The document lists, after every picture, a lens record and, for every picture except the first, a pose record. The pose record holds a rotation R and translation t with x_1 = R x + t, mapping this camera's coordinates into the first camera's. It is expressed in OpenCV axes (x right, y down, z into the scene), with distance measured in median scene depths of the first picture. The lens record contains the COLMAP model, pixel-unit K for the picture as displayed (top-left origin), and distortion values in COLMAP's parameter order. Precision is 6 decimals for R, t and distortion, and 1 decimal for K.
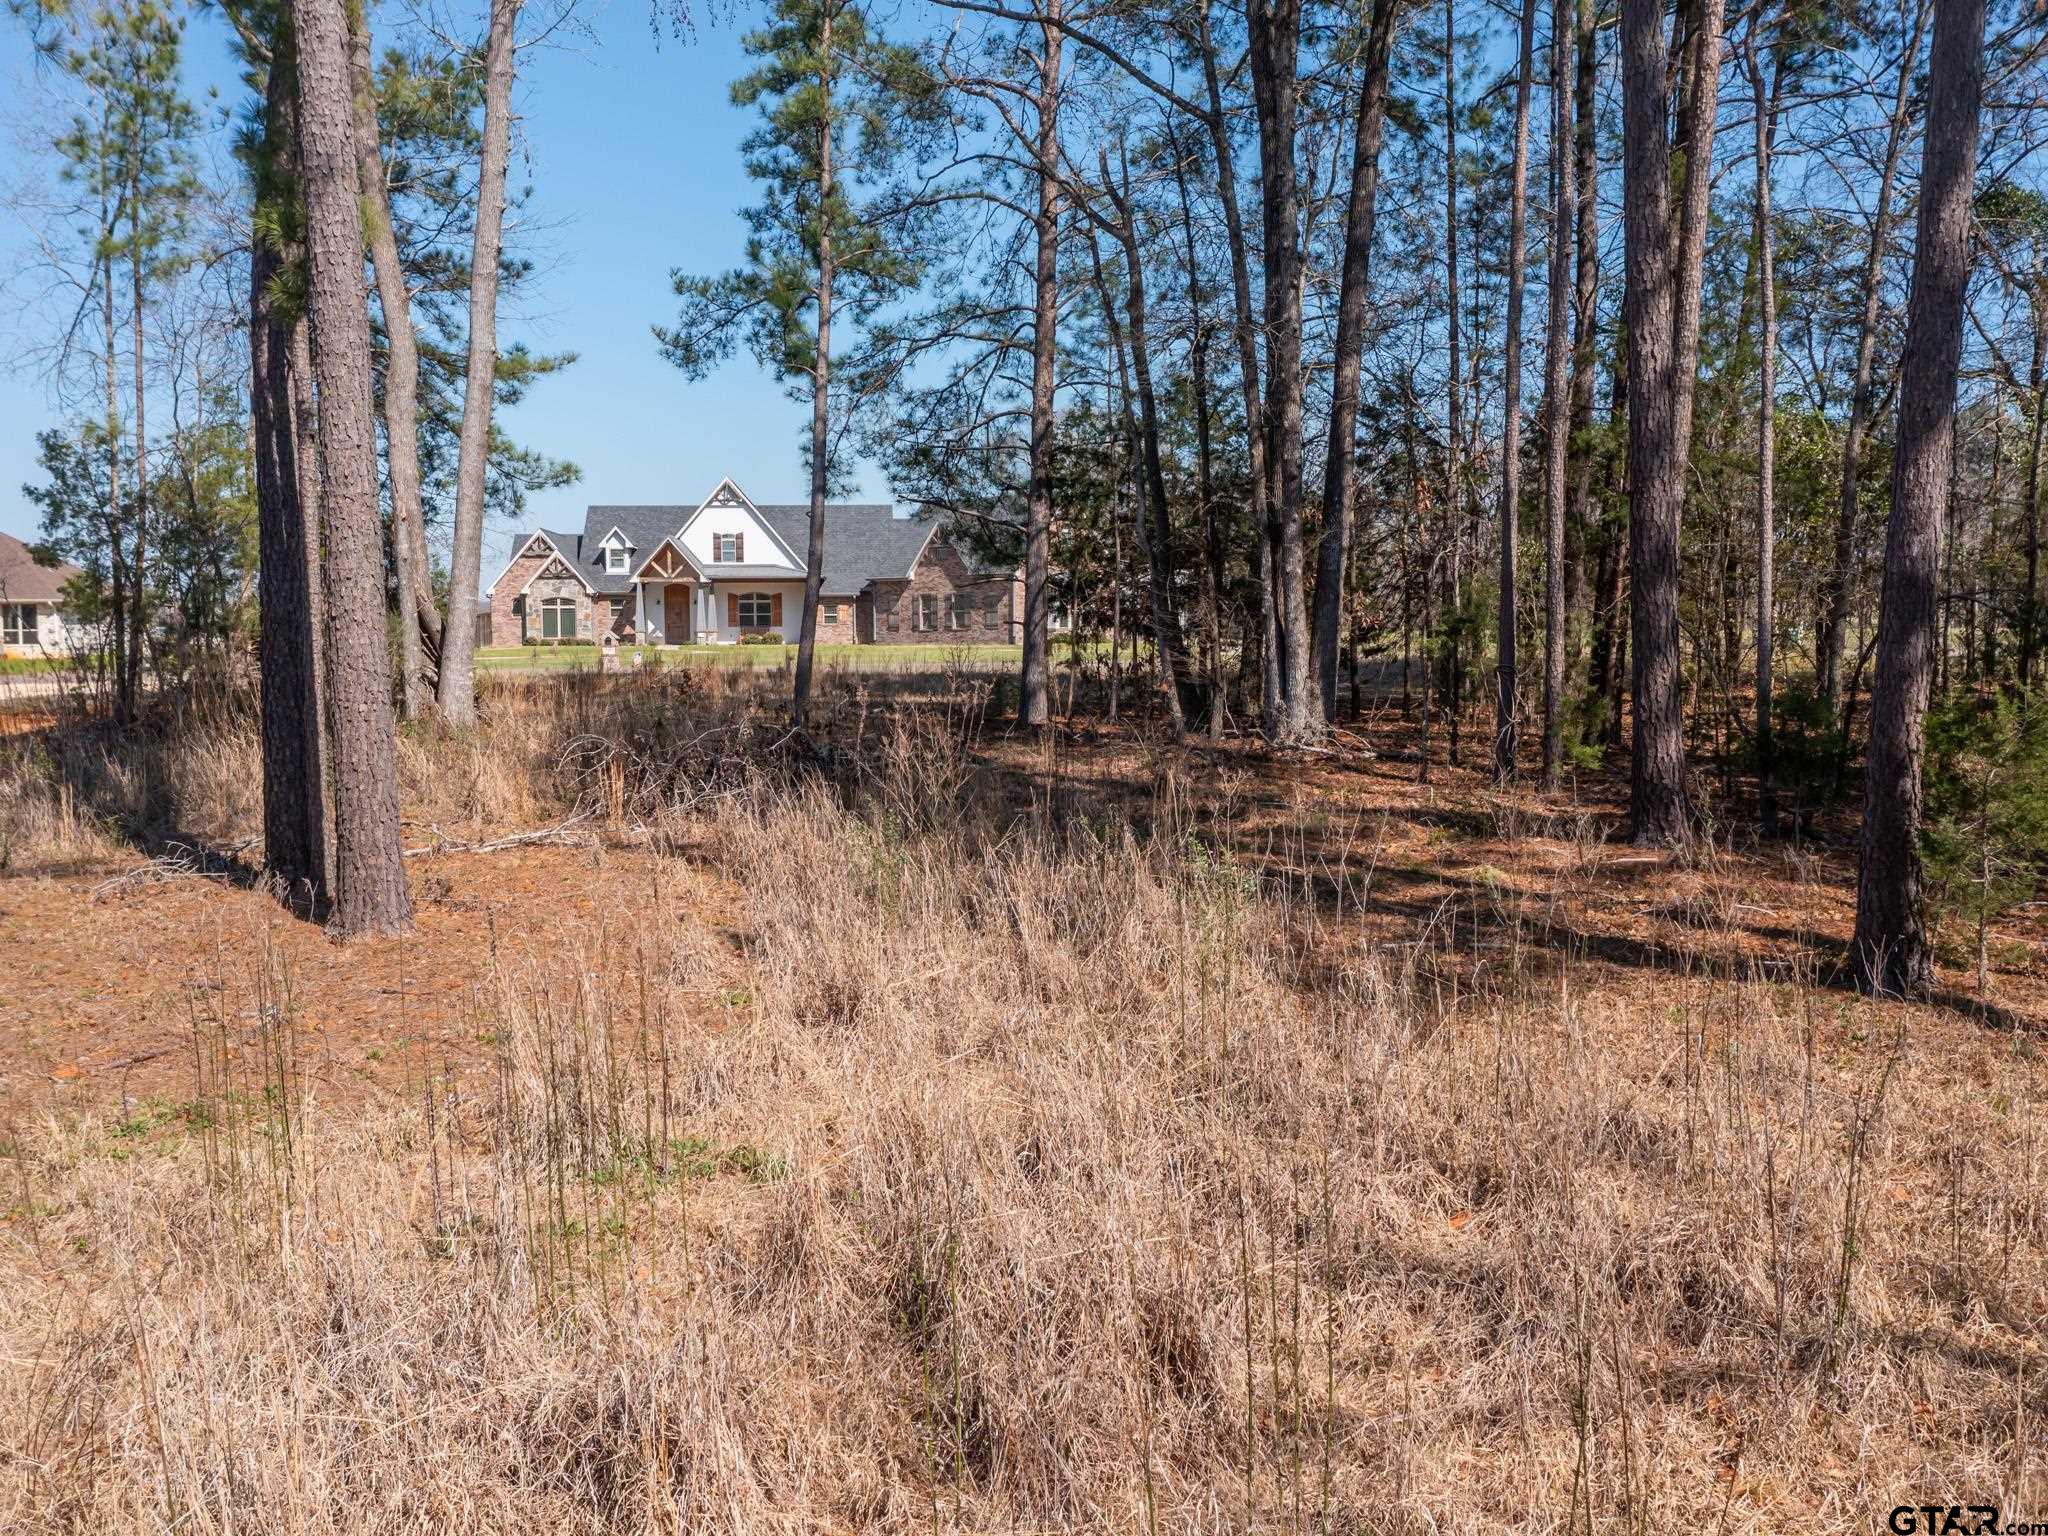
lens RADIAL K [[1736.2, 0, 1023.2], [0, 1736.2, 768.6], [0, 0, 1]] dist [-0.001722, -0.001010]
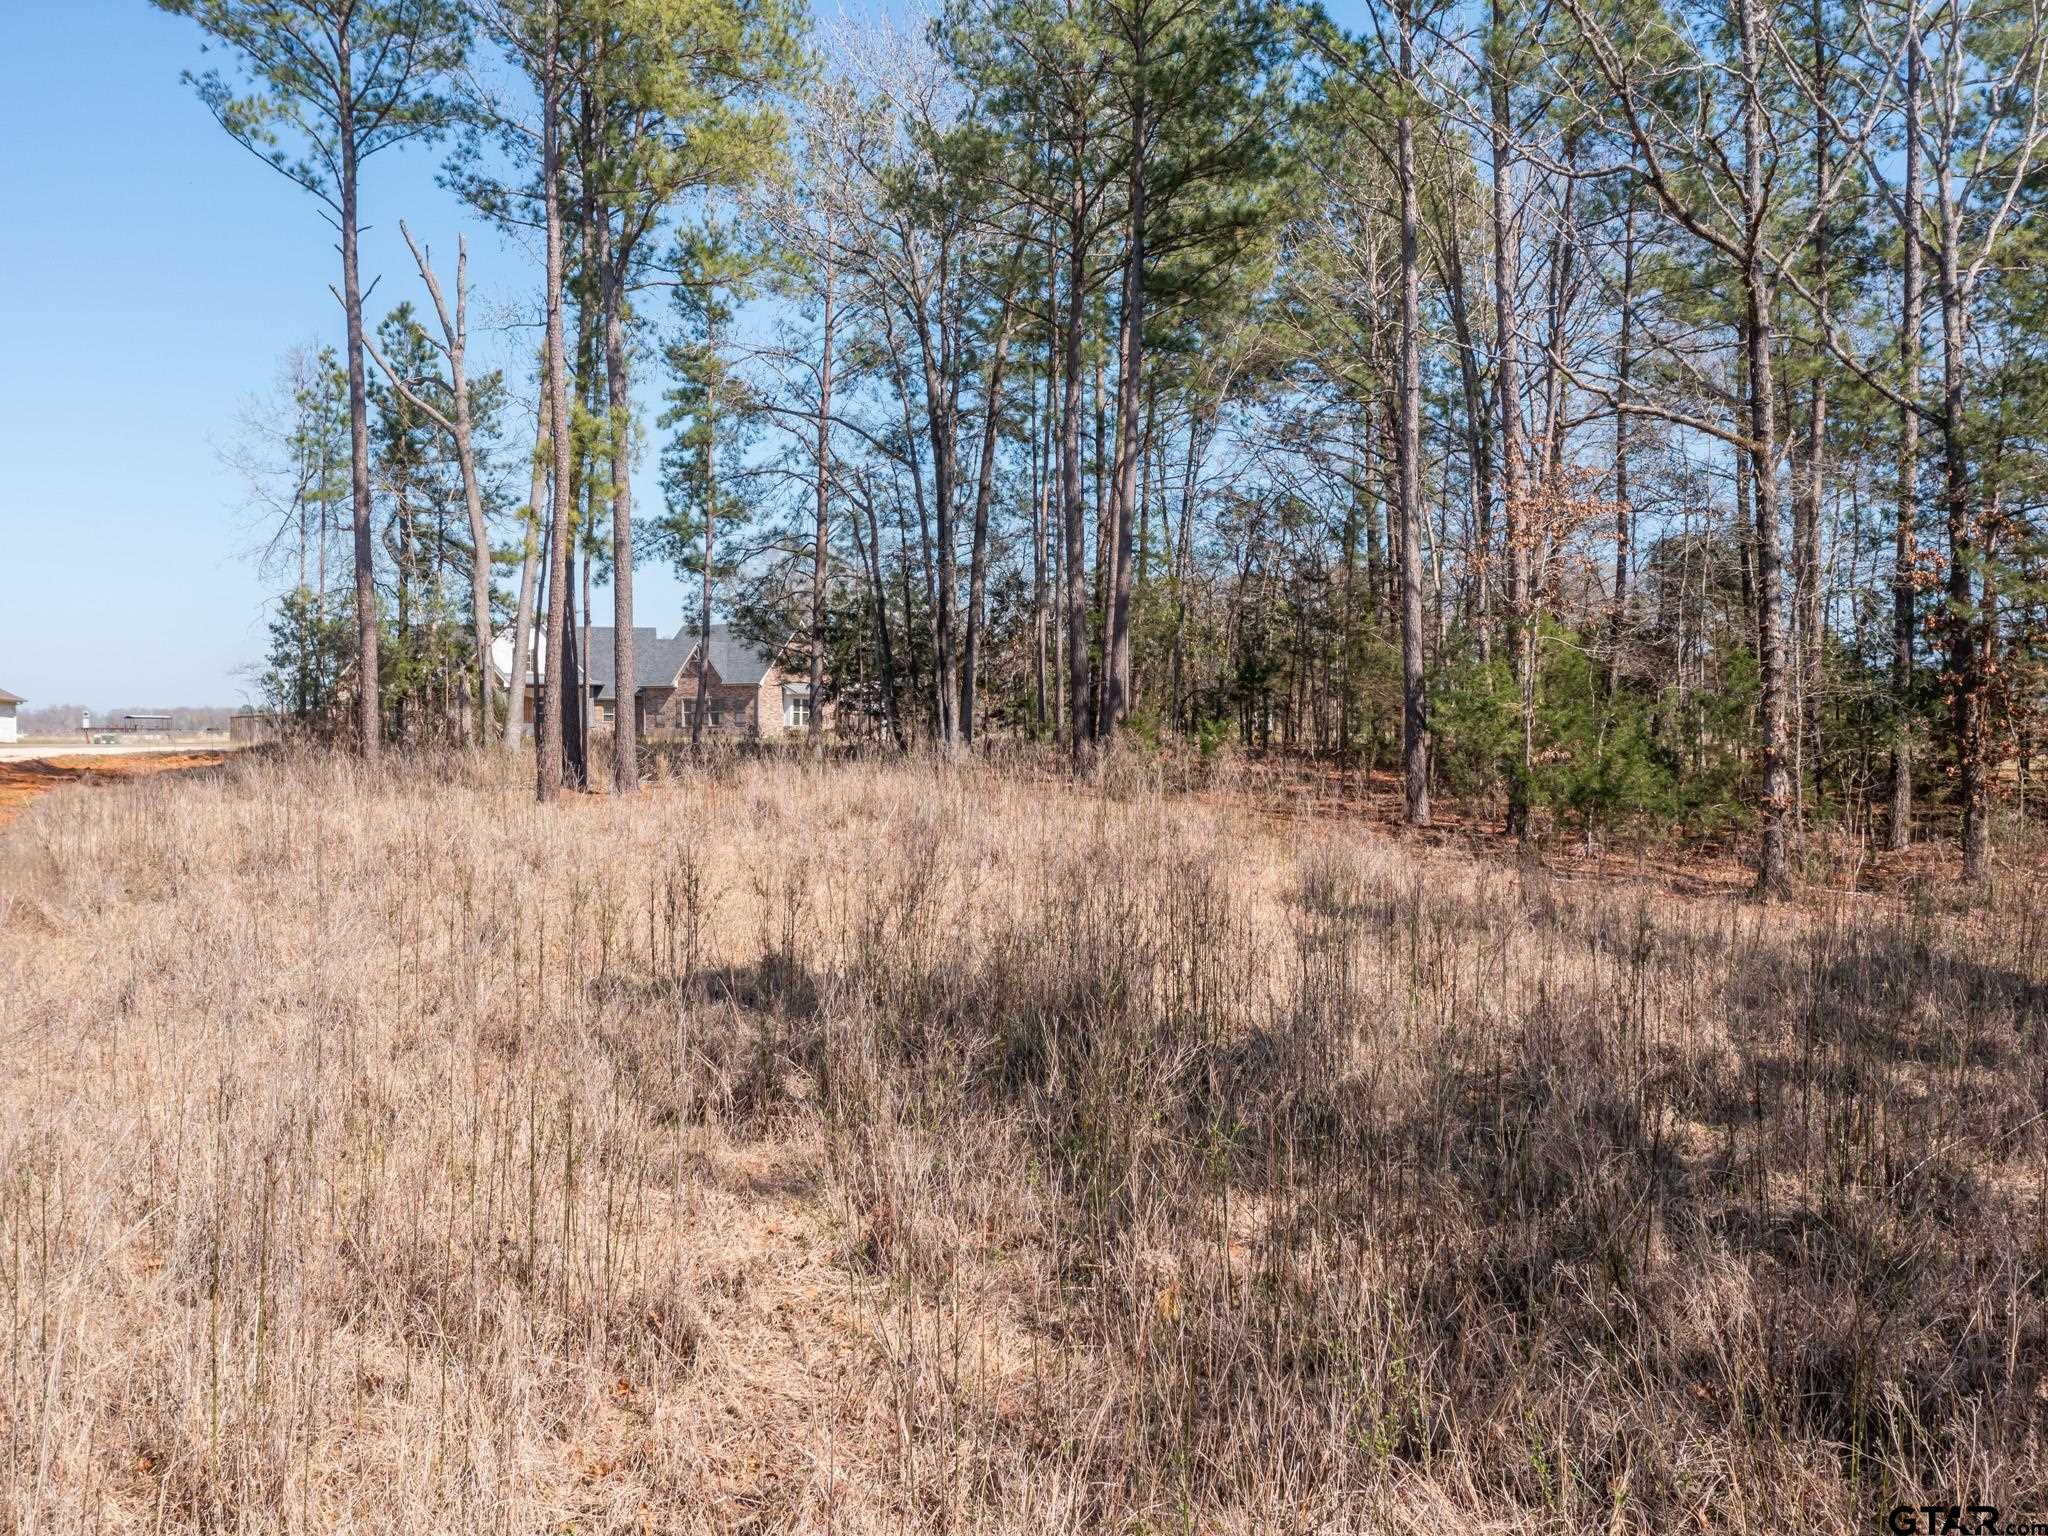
lens RADIAL K [[1736.2, 0, 1023.2], [0, 1736.2, 768.6], [0, 0, 1]] dist [-0.001722, -0.001010]
pose [[0.984993, 0.005081, 0.172522, -0.092011], [0.006412, 0.997799, -0.065993, 0.102098], [-0.172478, 0.066109, 0.982792, -0.817688]]
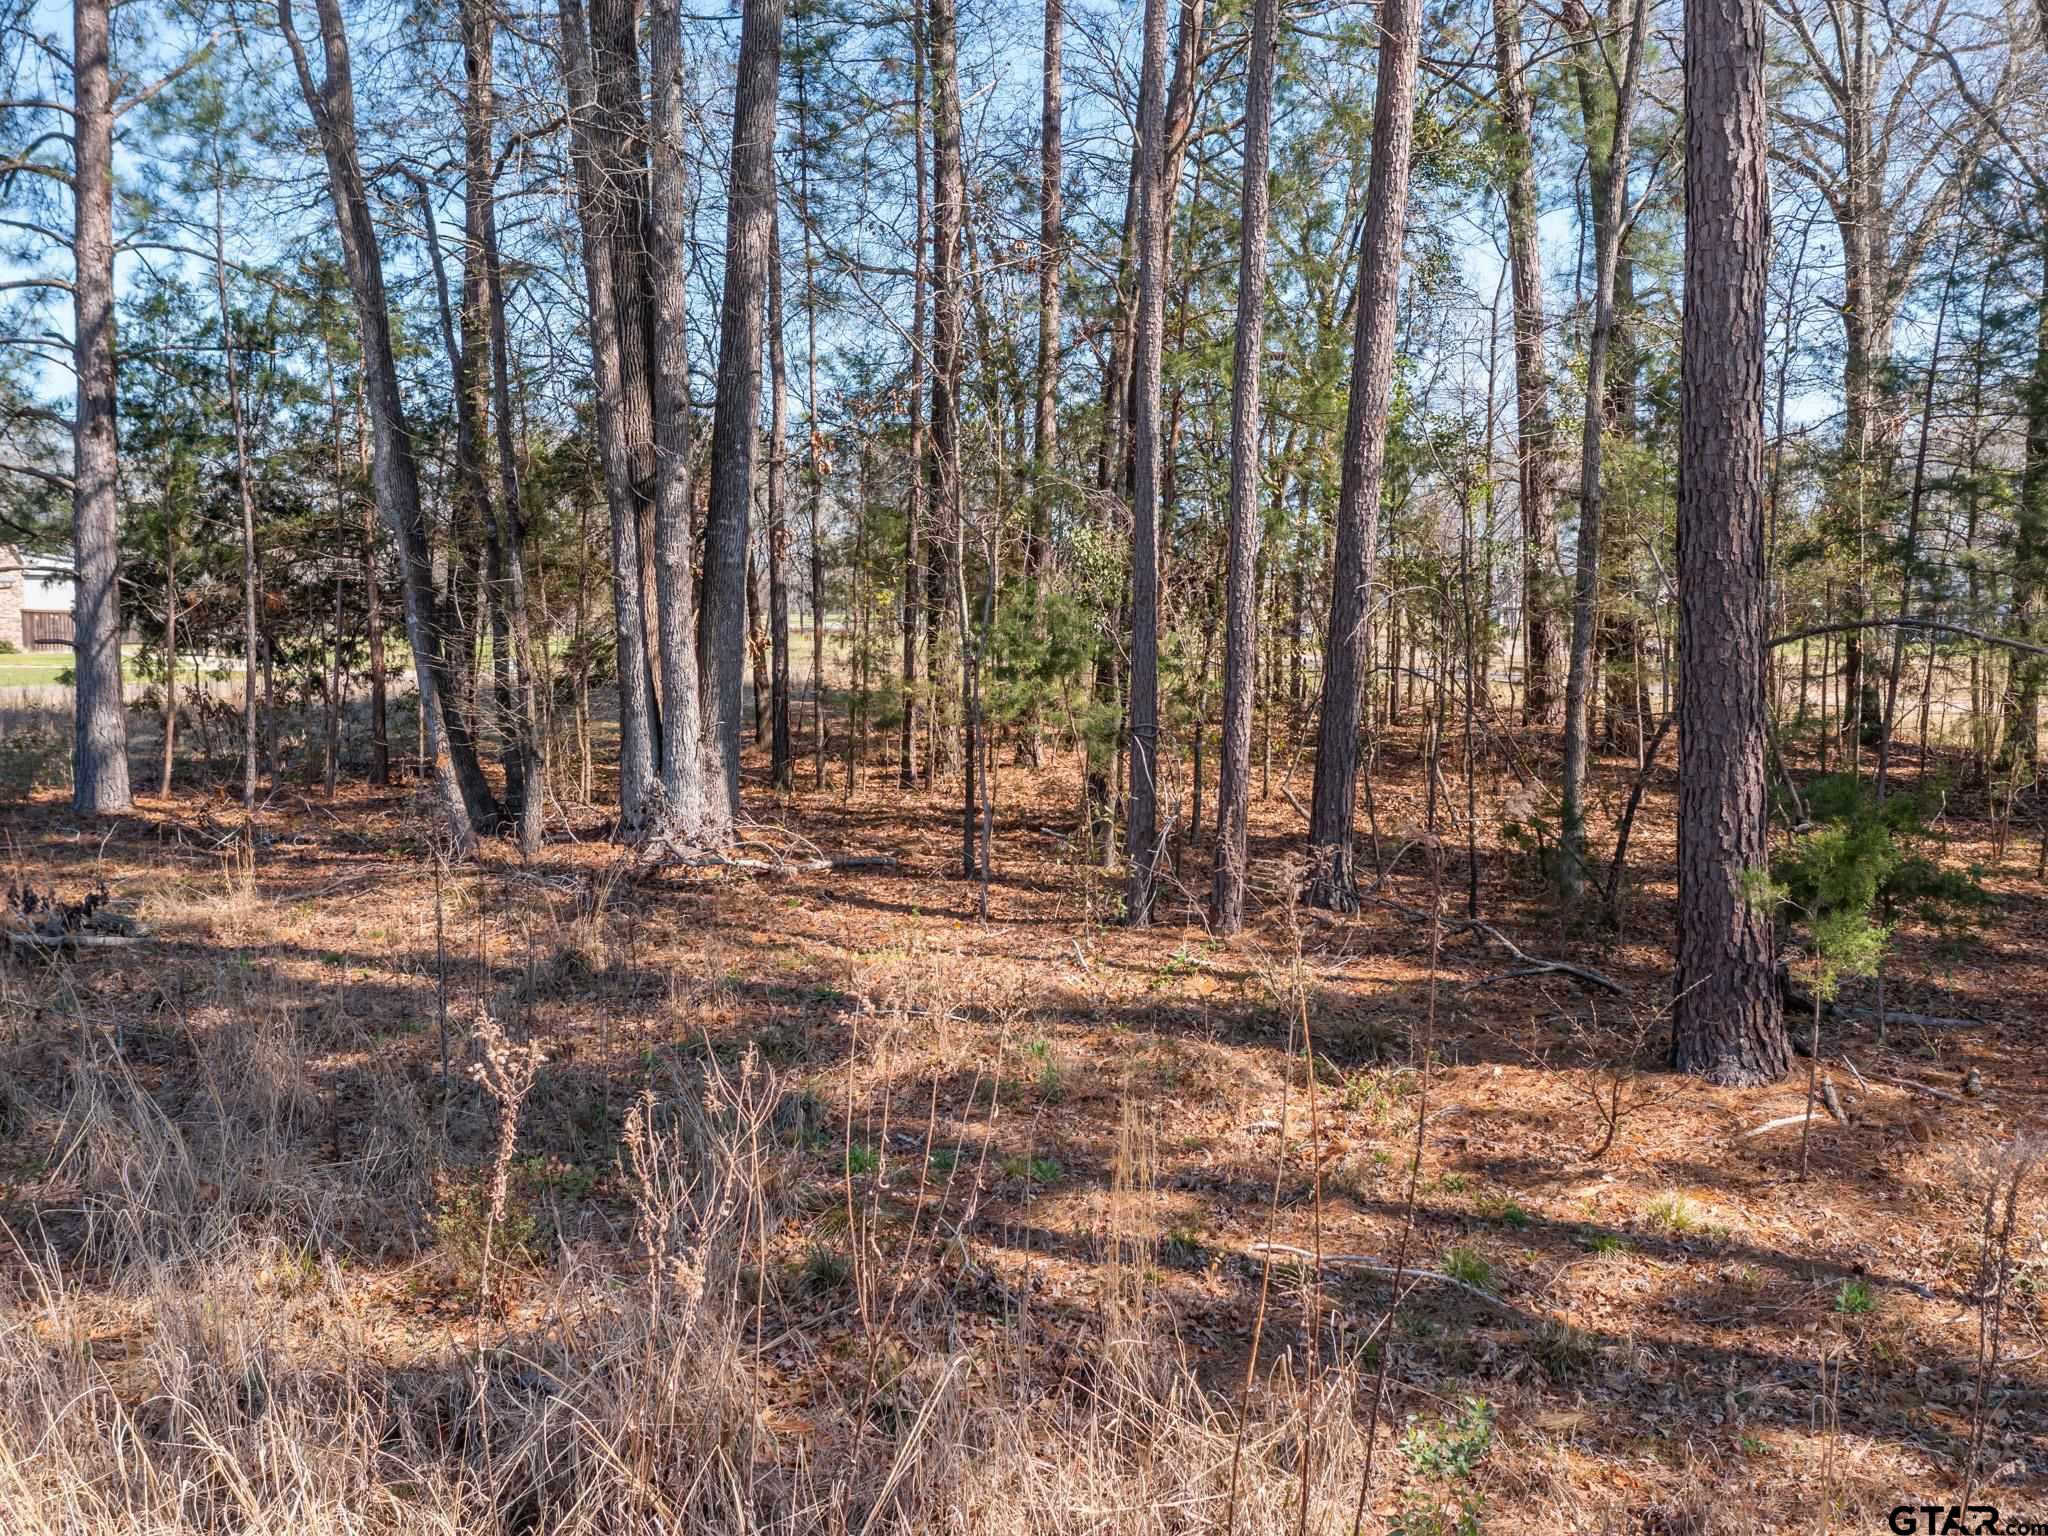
lens RADIAL K [[1736.2, 0, 1023.2], [0, 1736.2, 768.6], [0, 0, 1]] dist [-0.001722, -0.001010]
pose [[0.831478, -0.042304, 0.553945, -0.060193], [0.042133, 0.999027, 0.013053, -0.034727], [-0.553958, 0.012486, 0.832451, 0.330076]]
